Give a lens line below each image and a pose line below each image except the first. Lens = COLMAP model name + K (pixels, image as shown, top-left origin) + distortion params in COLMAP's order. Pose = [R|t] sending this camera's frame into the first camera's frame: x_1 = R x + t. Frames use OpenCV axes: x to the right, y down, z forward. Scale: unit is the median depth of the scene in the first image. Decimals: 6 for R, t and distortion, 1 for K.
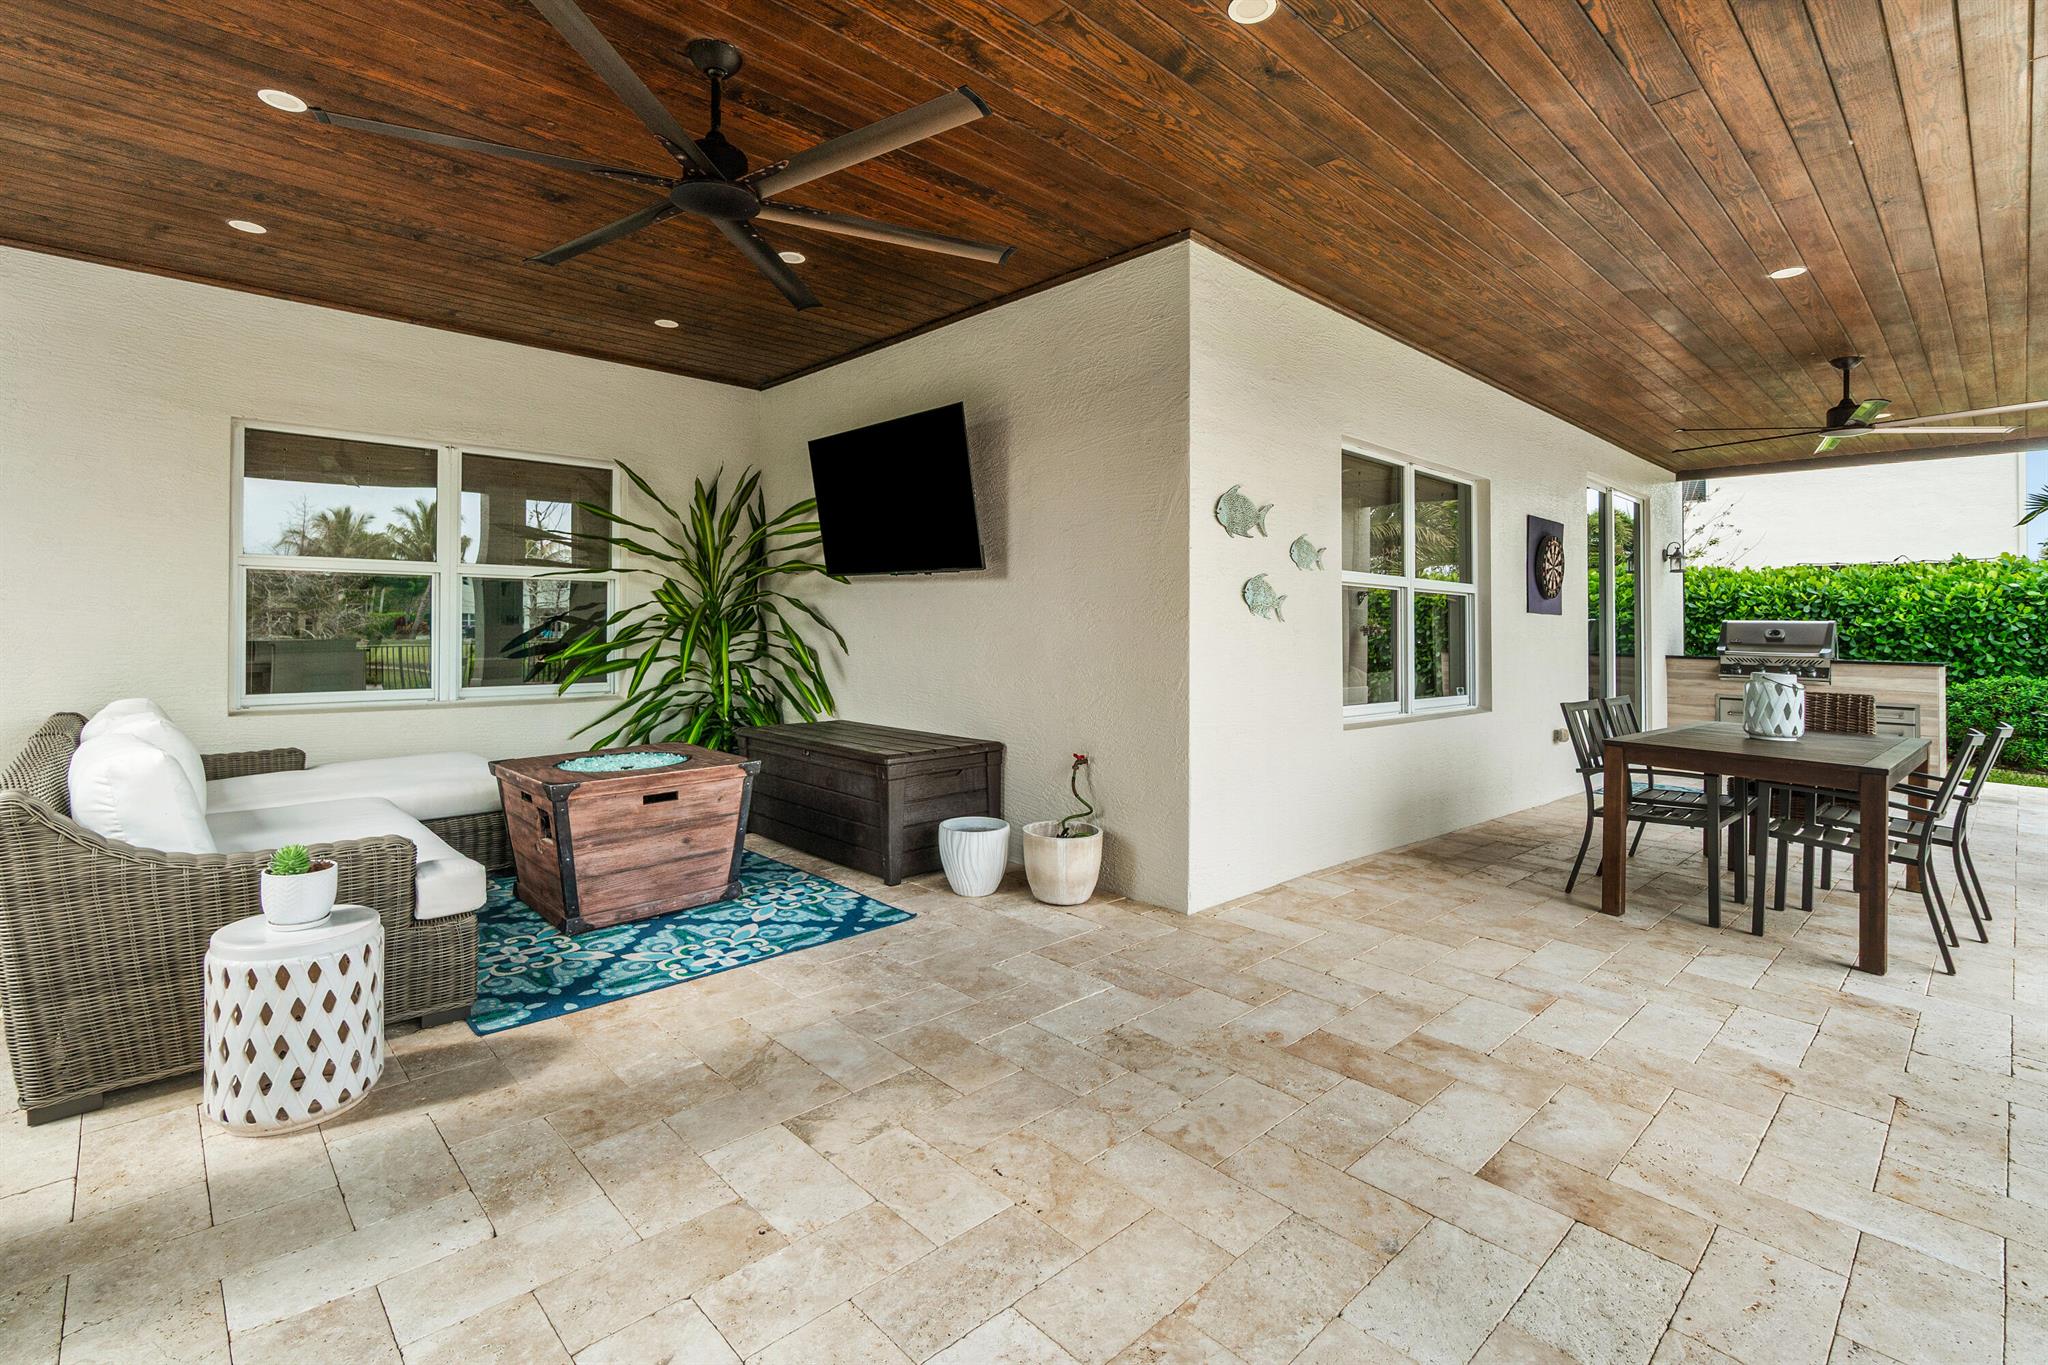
lens RADIAL K [[905.4, 0, 1012.1], [0, 905.4, 602.4], [0, 0, 1]] dist [-0.010283, 0.000506]
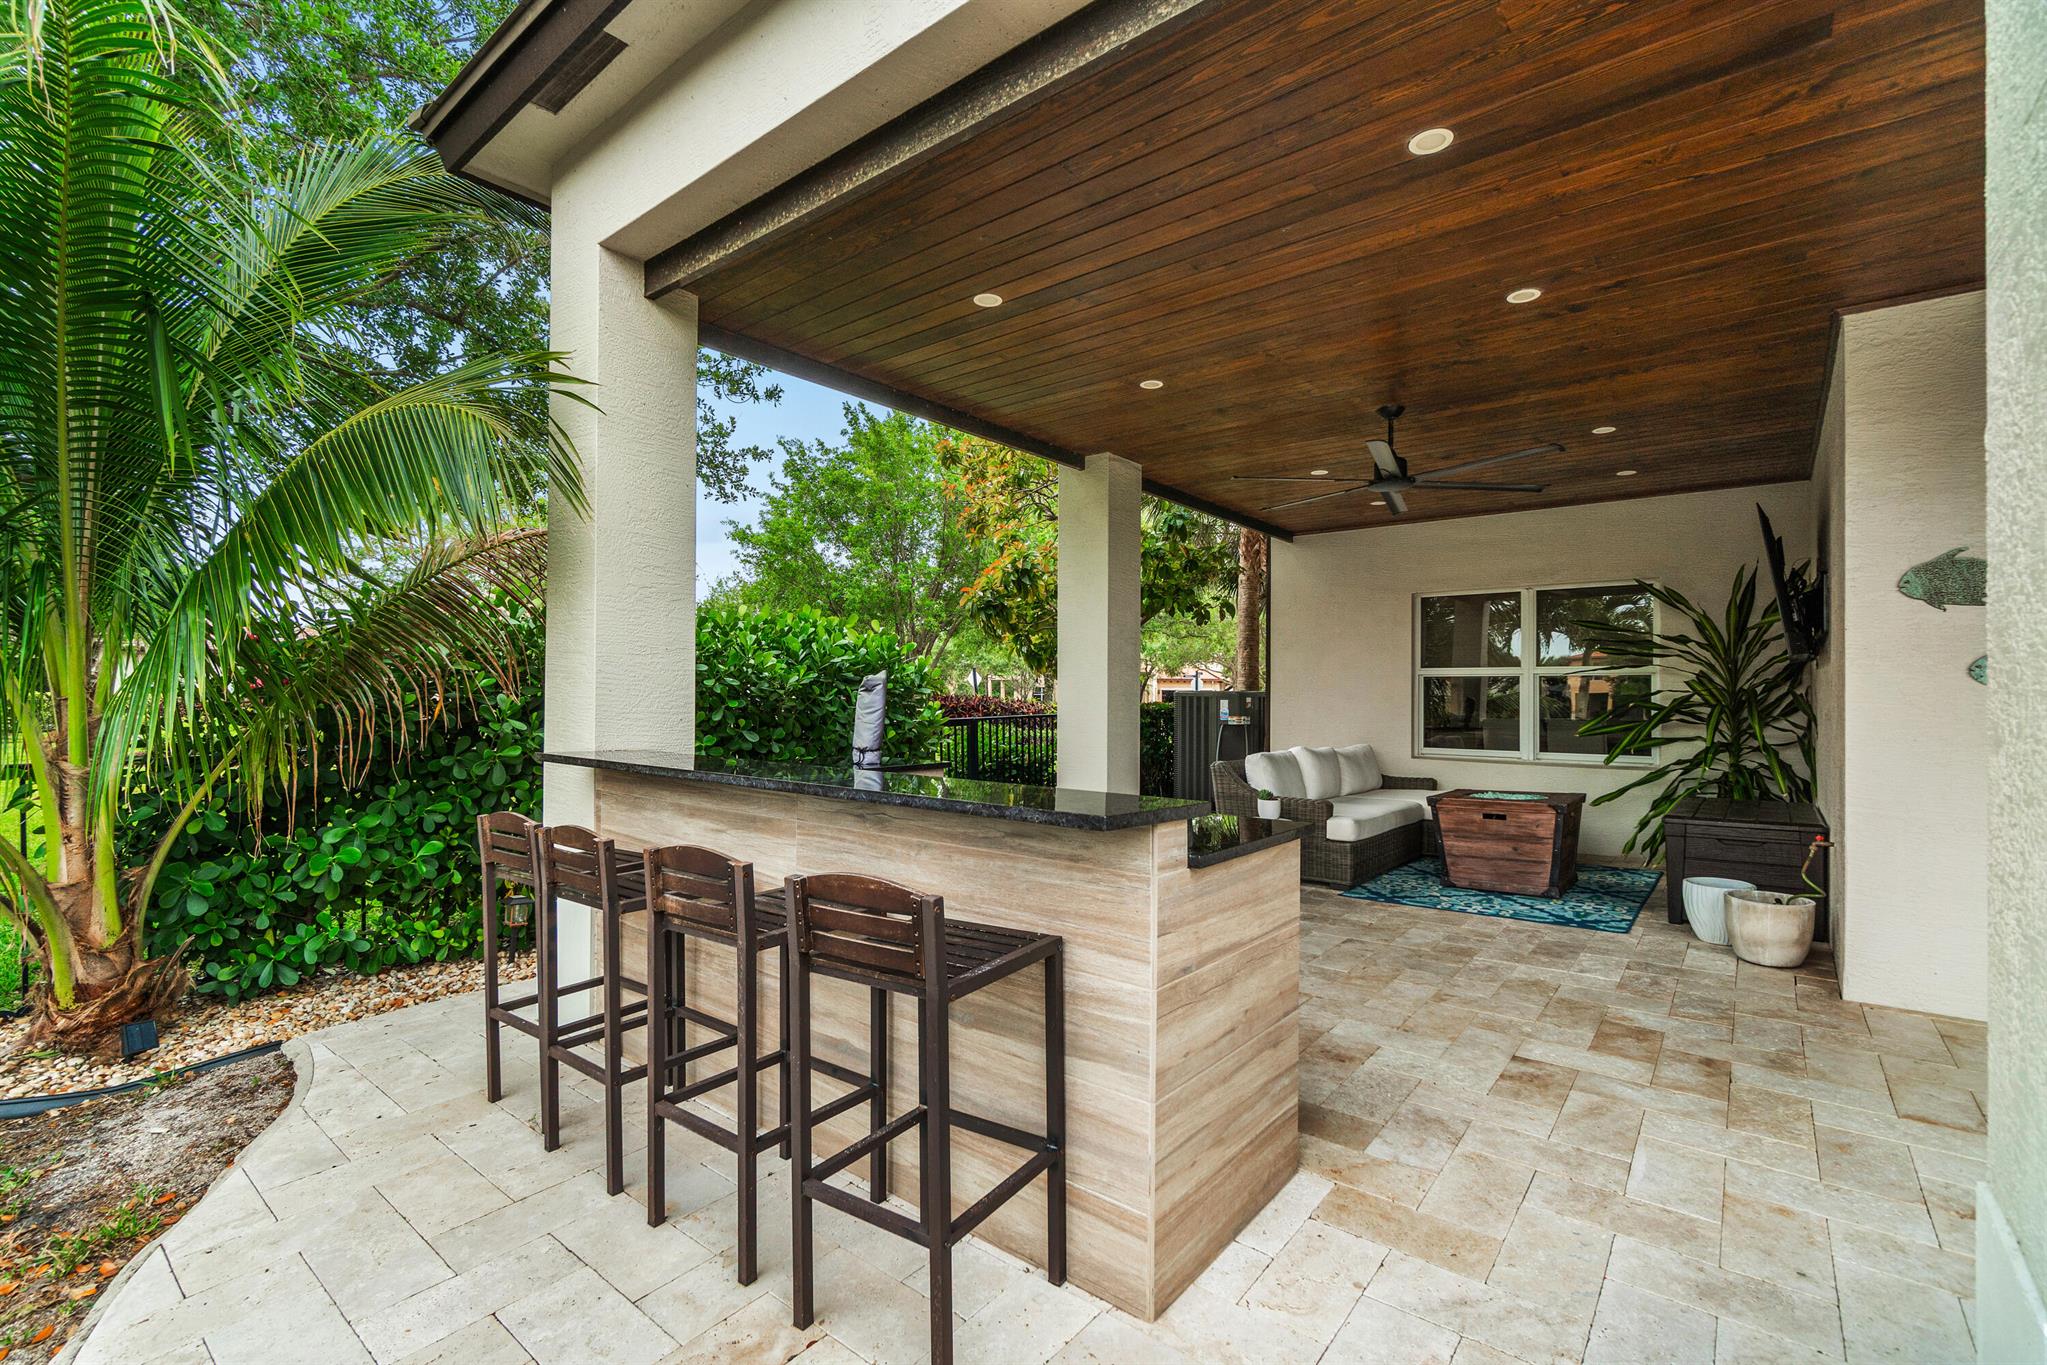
lens RADIAL K [[905.0, 0, 1008.4], [0, 905.0, 689.4], [0, 0, 1]] dist [-0.010283, 0.000506]
pose [[0.122093, -0.015590, -0.992396, 1.093566], [0.010687, 0.999839, -0.014392, 0.008933], [0.992461, -0.008849, 0.122240, -0.030464]]
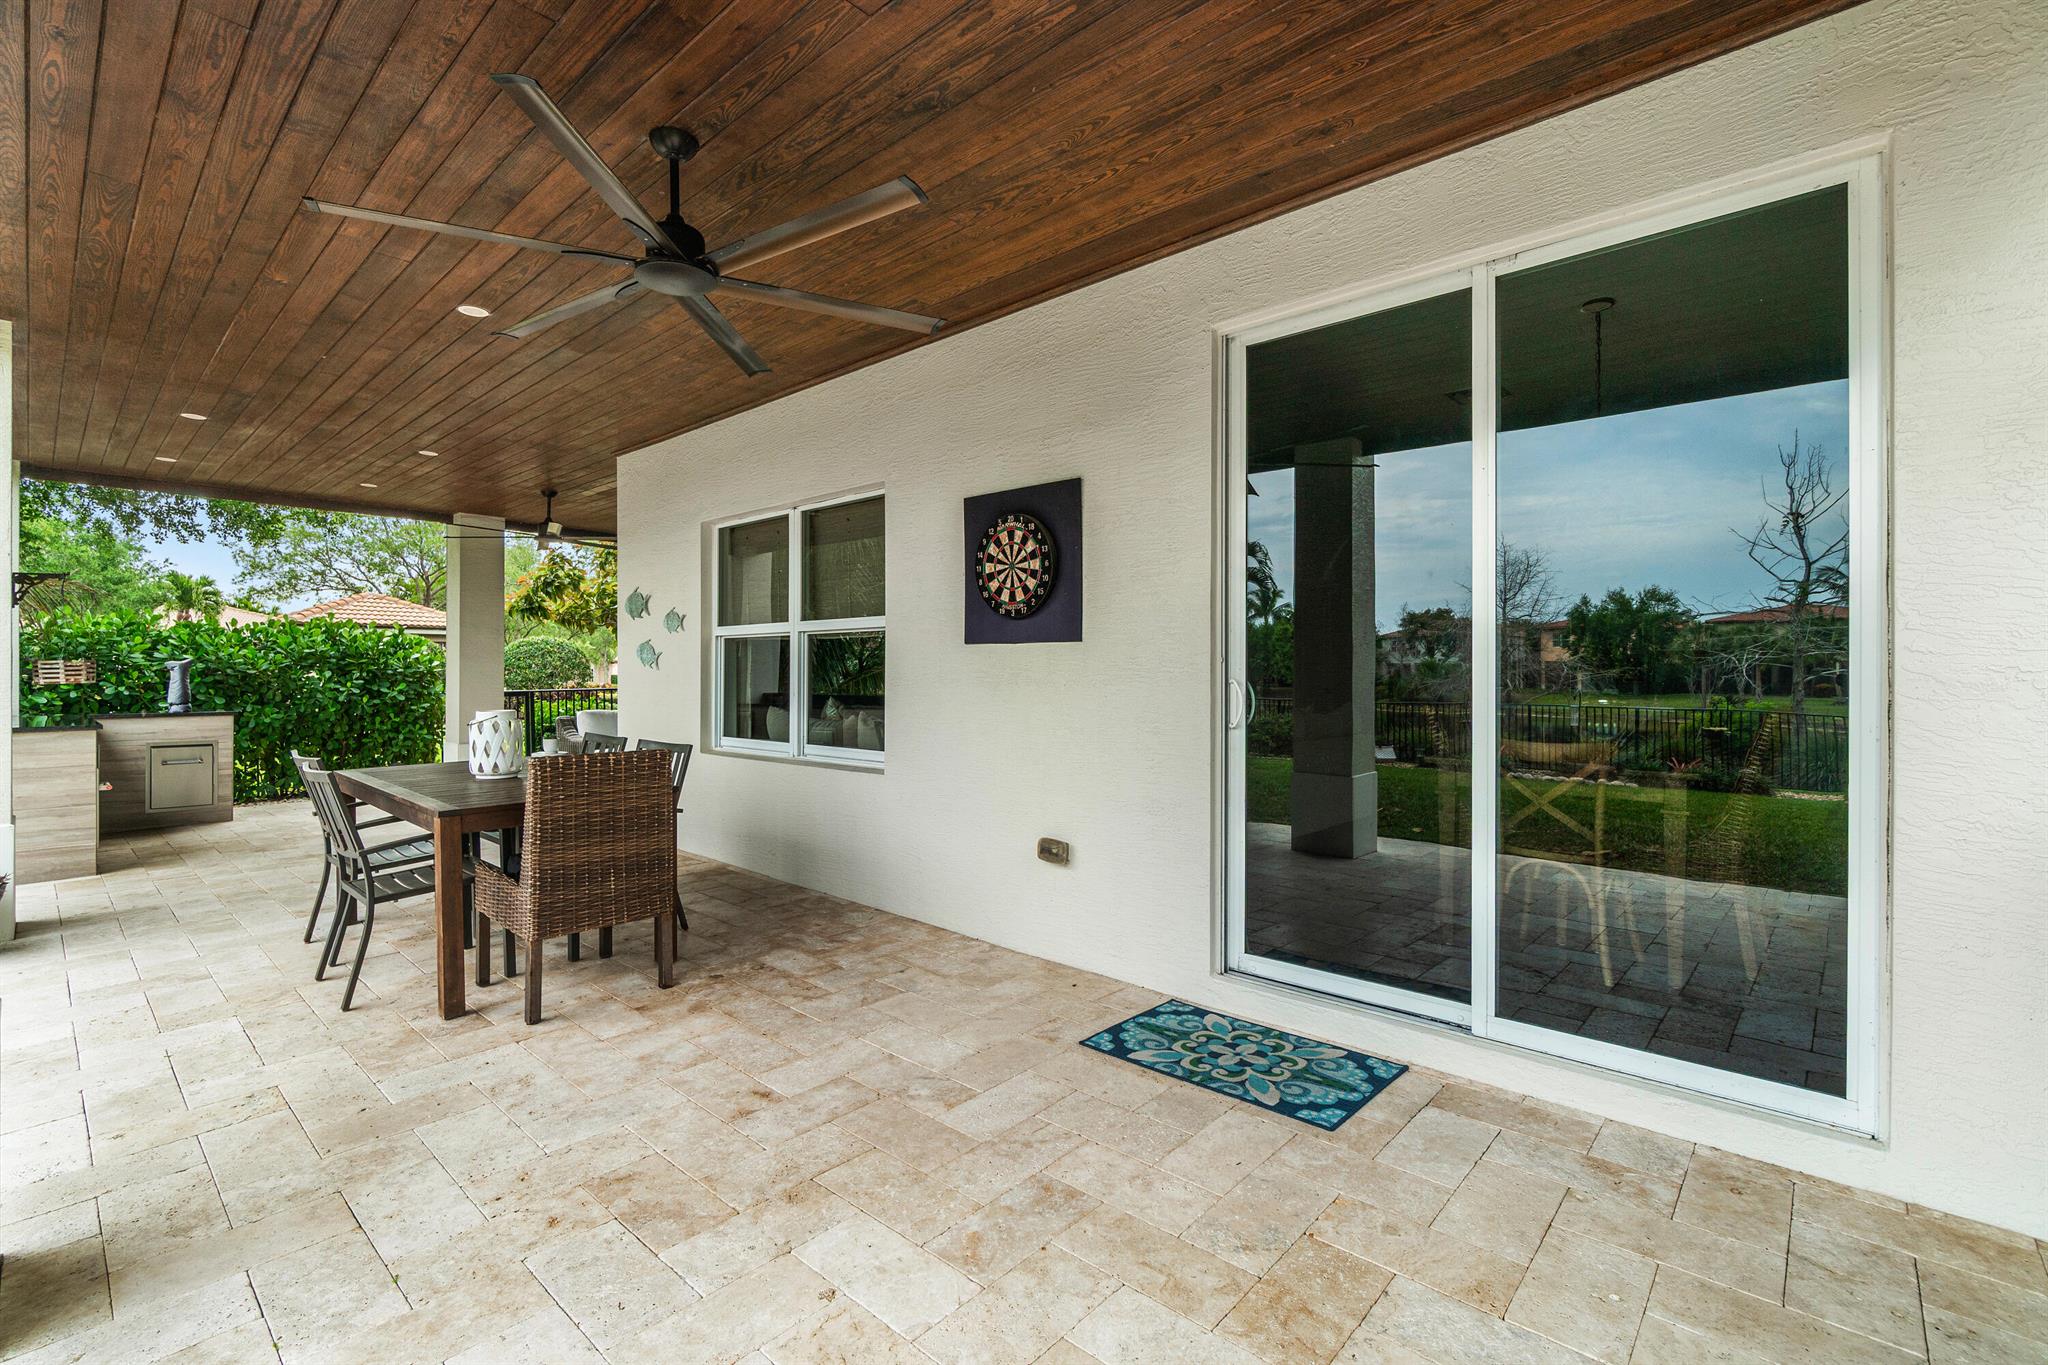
lens RADIAL K [[905.4, 0, 1022.4], [0, 905.4, 673.0], [0, 0, 1]] dist [-0.010283, 0.000506]
pose [[0.061322, -0.008638, -0.998081, 2.233586], [0.025267, 0.999656, -0.007099, 0.065711], [0.997798, -0.024783, 0.061519, 1.819121]]
